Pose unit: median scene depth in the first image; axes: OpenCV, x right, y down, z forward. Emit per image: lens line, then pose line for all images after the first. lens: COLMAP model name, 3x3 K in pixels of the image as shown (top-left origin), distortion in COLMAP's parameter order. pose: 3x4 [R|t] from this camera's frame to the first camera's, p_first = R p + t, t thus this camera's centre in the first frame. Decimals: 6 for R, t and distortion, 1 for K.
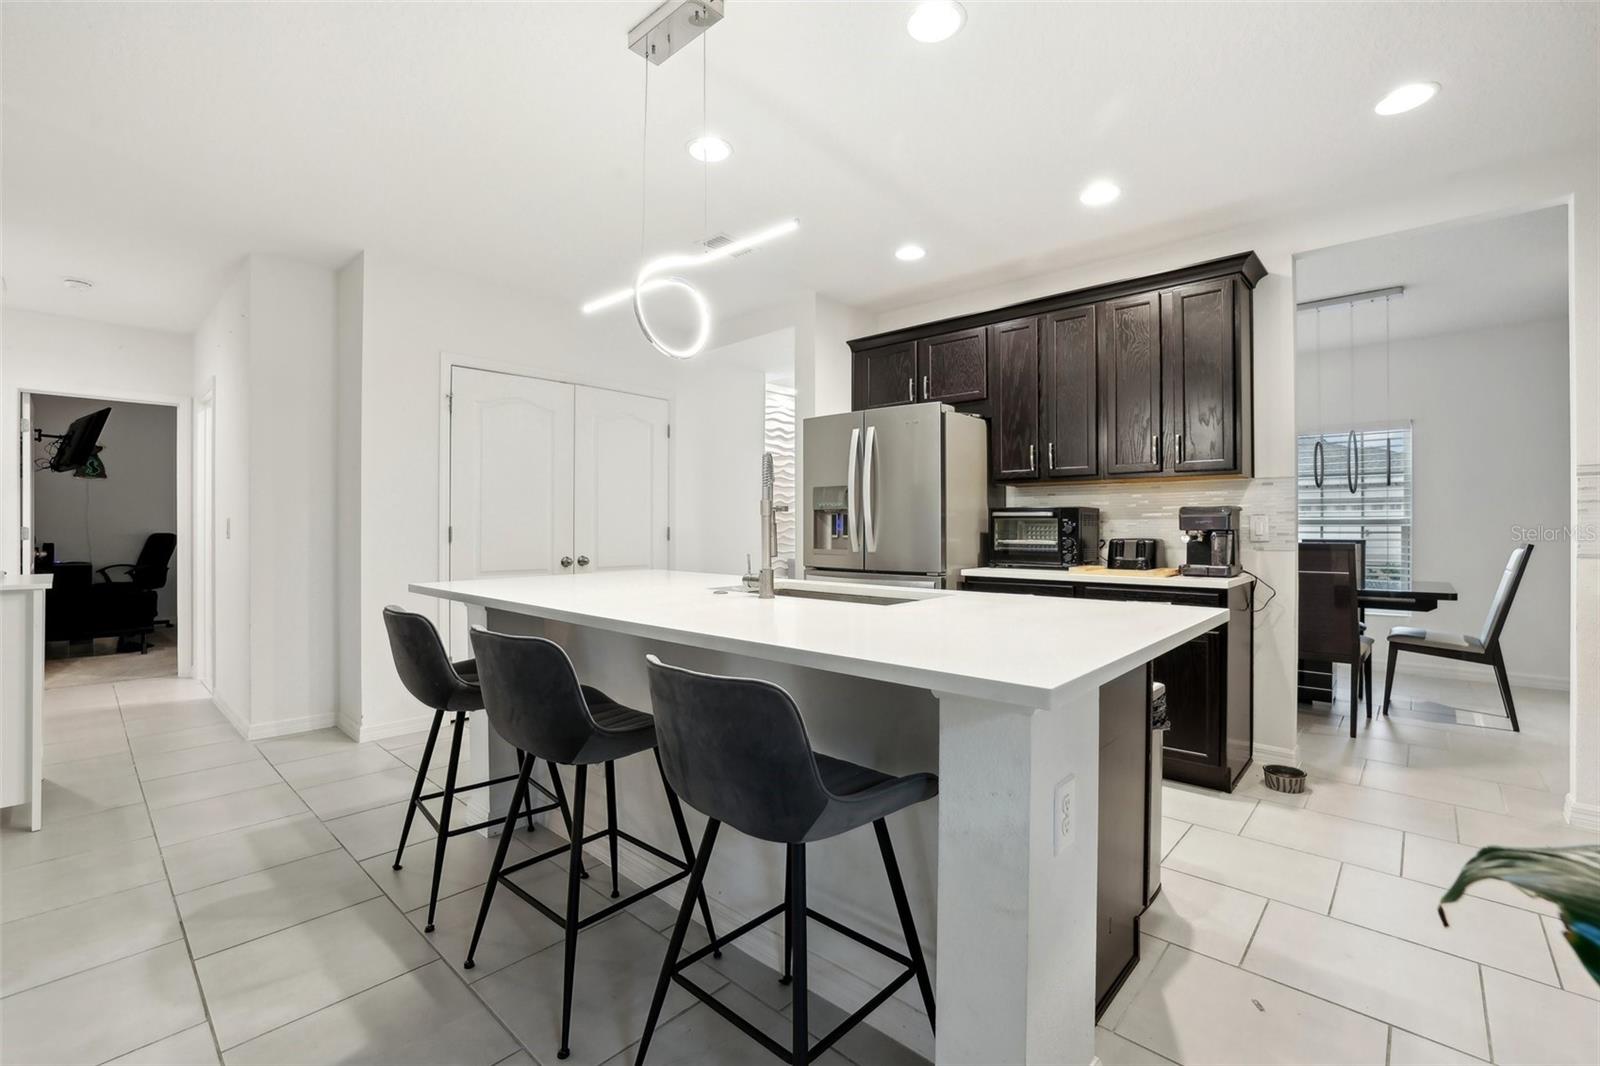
lens RADIAL K [[707.5, 0, 797.6], [0, 707.5, 533.1], [0, 0, 1]] dist [-0.010839, -0.000236]
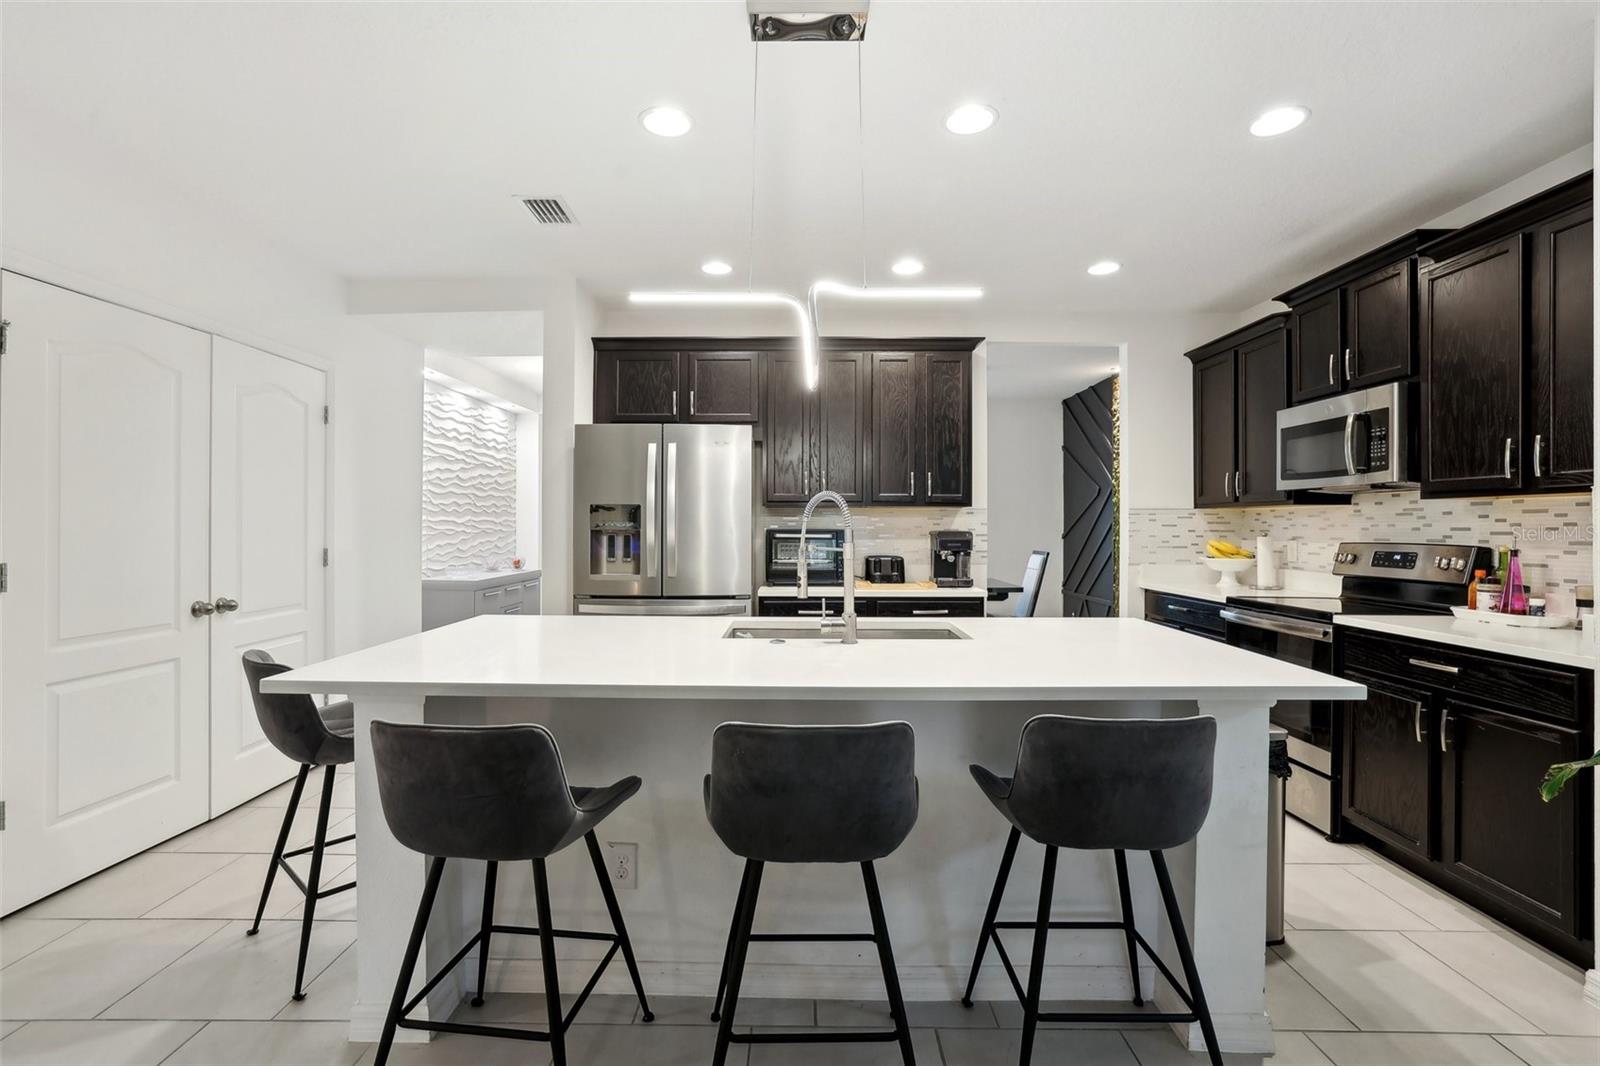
lens RADIAL K [[742.4, 0, 796.0], [0, 742.4, 521.7], [0, 0, 1]] dist [-0.019459, 0.000449]
pose [[0.742320, 0.005911, 0.670020, -0.425664], [0.002171, 0.999935, -0.011226, -0.033771], [-0.670042, 0.009788, 0.742258, 0.164003]]
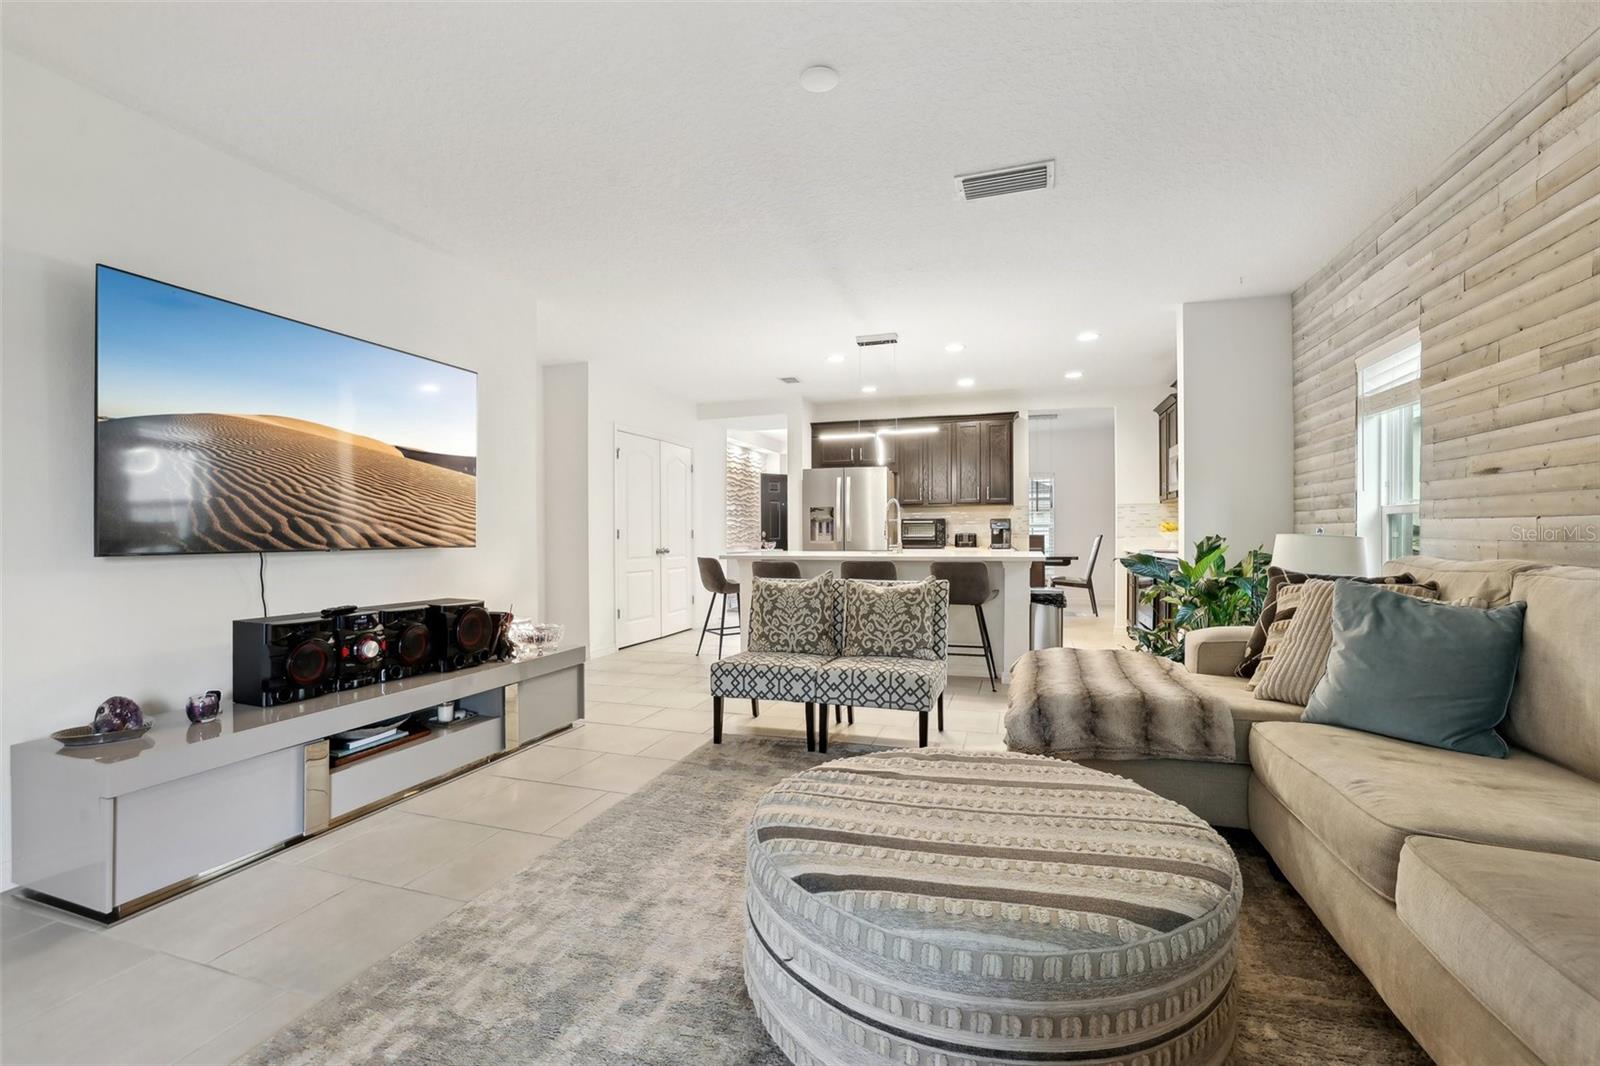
lens RADIAL K [[707.5, 0, 794.8], [0, 707.5, 534.2], [0, 0, 1]] dist [-0.010839, -0.000236]
pose [[0.909008, -0.004931, 0.416750, -0.824405], [0.008984, 0.999929, -0.007765, 0.020437], [-0.416683, 0.010802, 0.908988, -0.683580]]
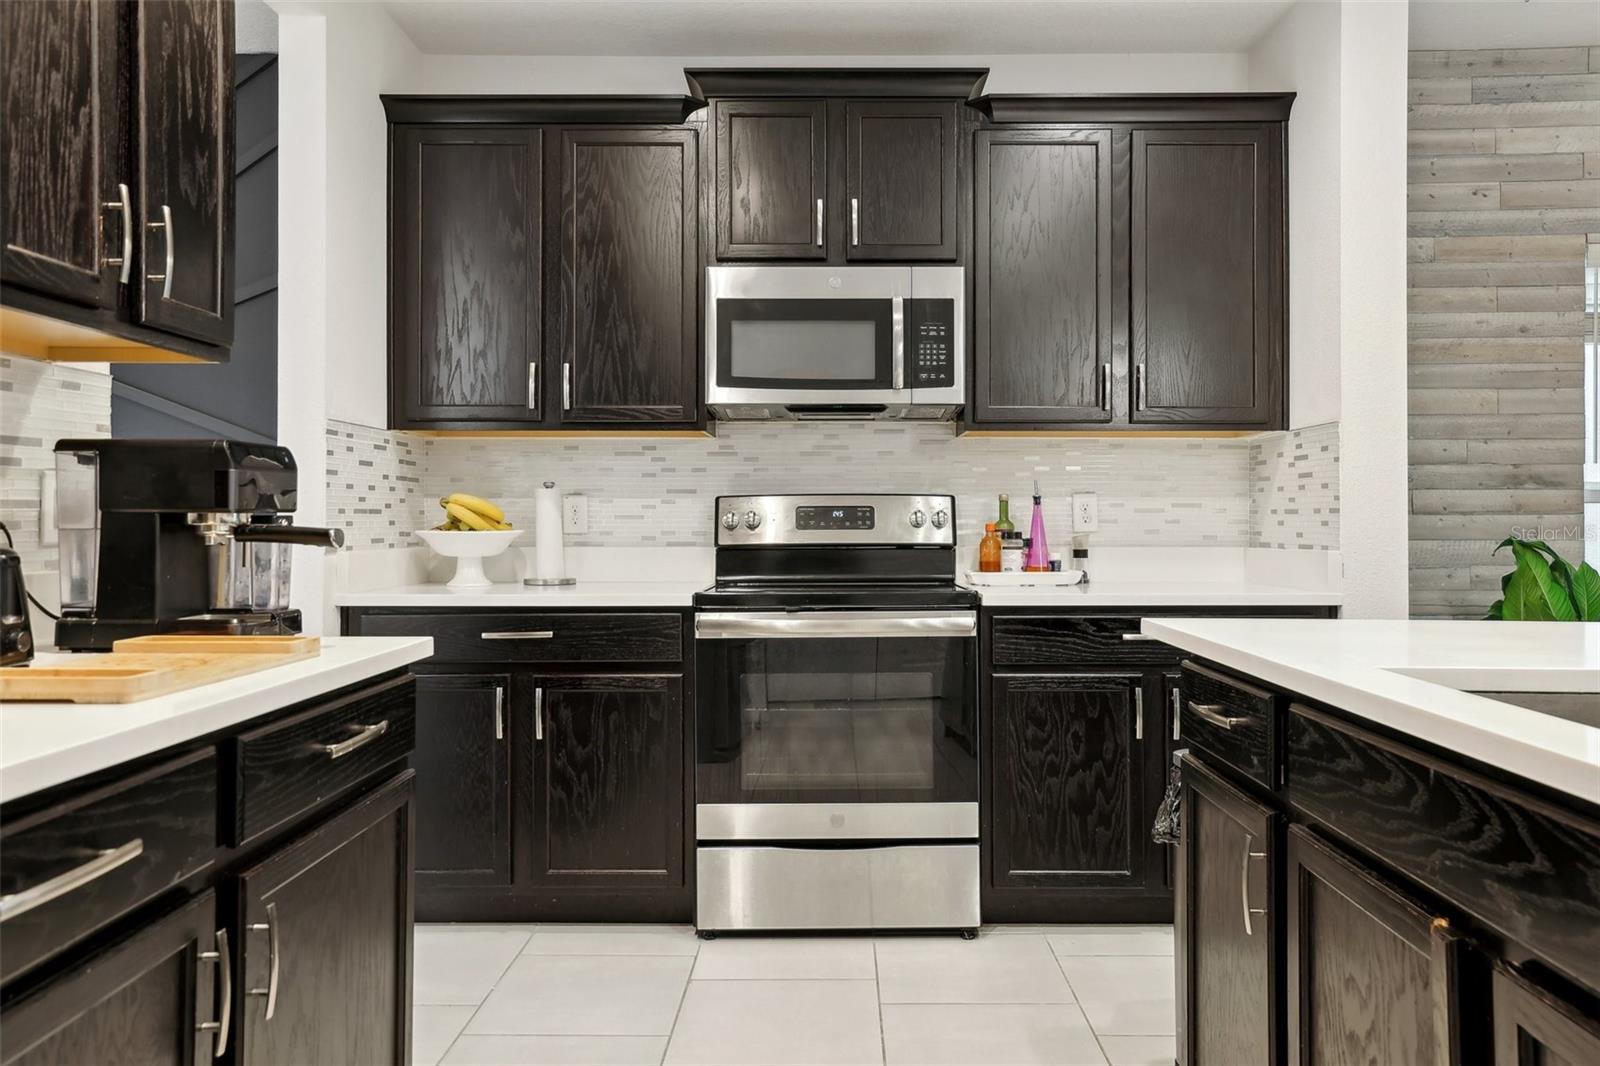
lens RADIAL K [[1158.4, 0, 817.2], [0, 1158.4, 510.0], [0, 0, 1]] dist [0.029322, 0.004462]
pose [[-0.666661, 0.005350, 0.745342, -0.032192], [0.005619, 0.999982, -0.002152, -0.002148], [-0.745340, 0.002753, -0.666679, 0.962159]]
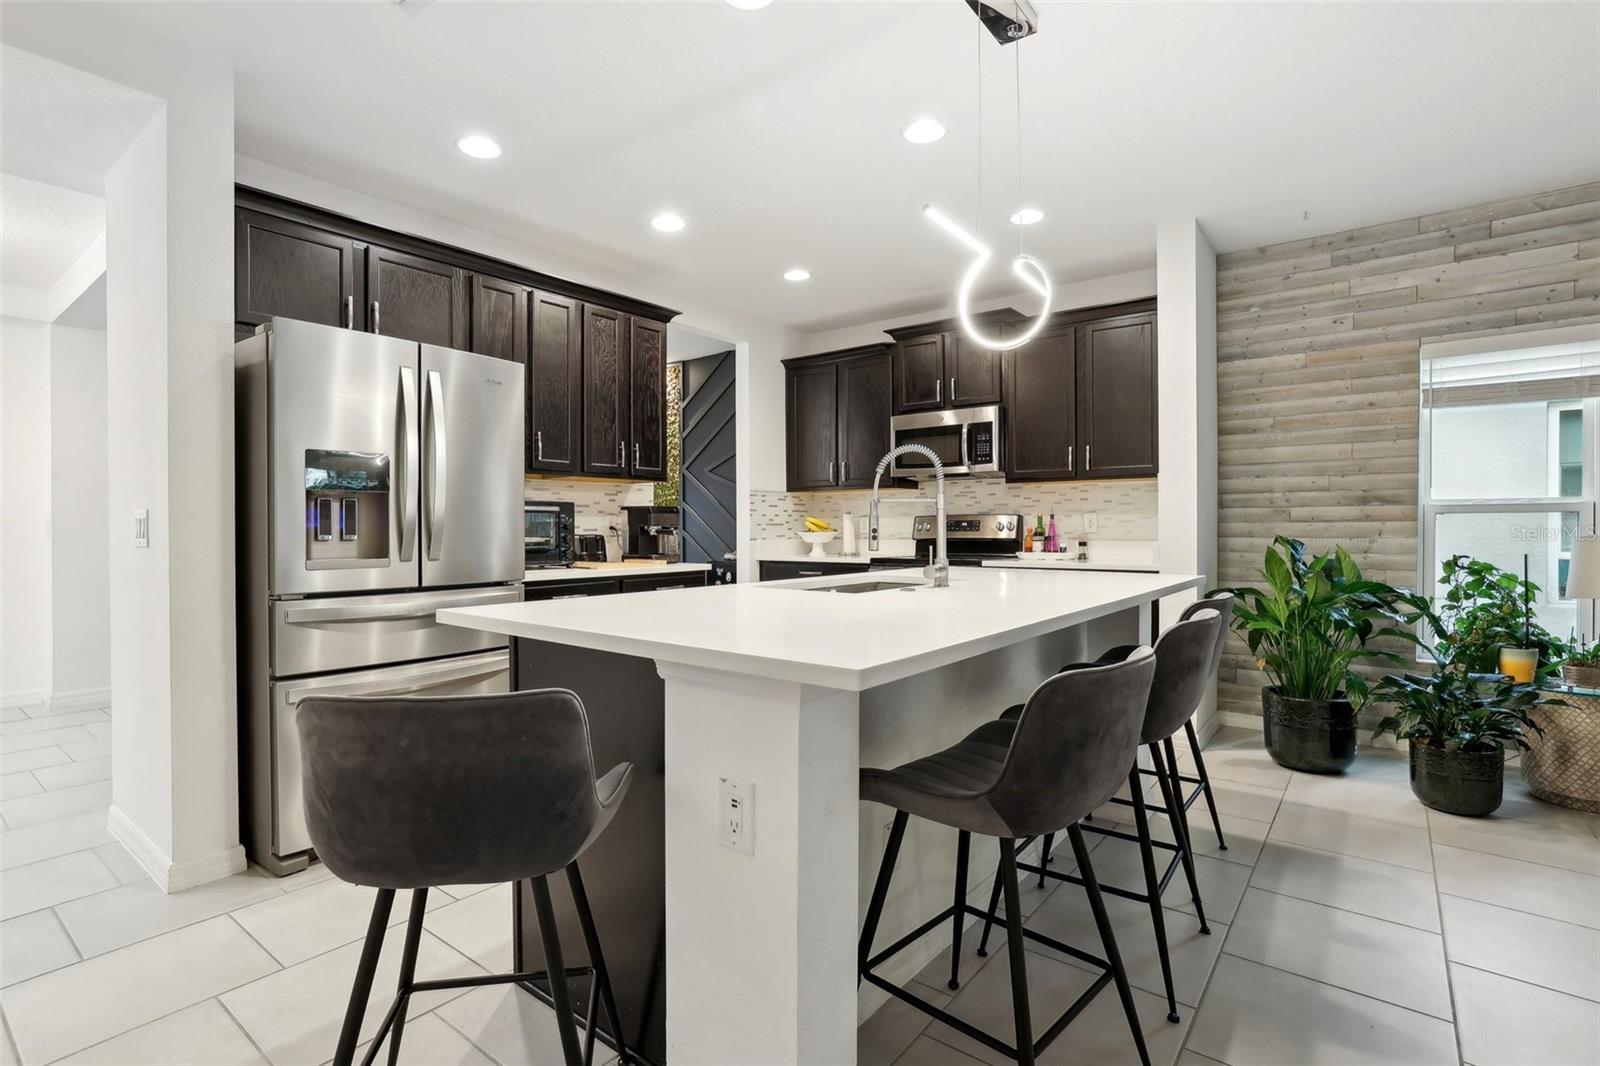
lens RADIAL K [[783.7, 0, 792.8], [0, 783.7, 533.7], [0, 0, 1]] dist [-0.000491, 0.000069]
pose [[-0.071917, -0.006880, 0.997387, -0.652229], [0.012265, 0.999894, 0.007782, 0.001483], [-0.997335, 0.012793, -0.071825, 0.712897]]
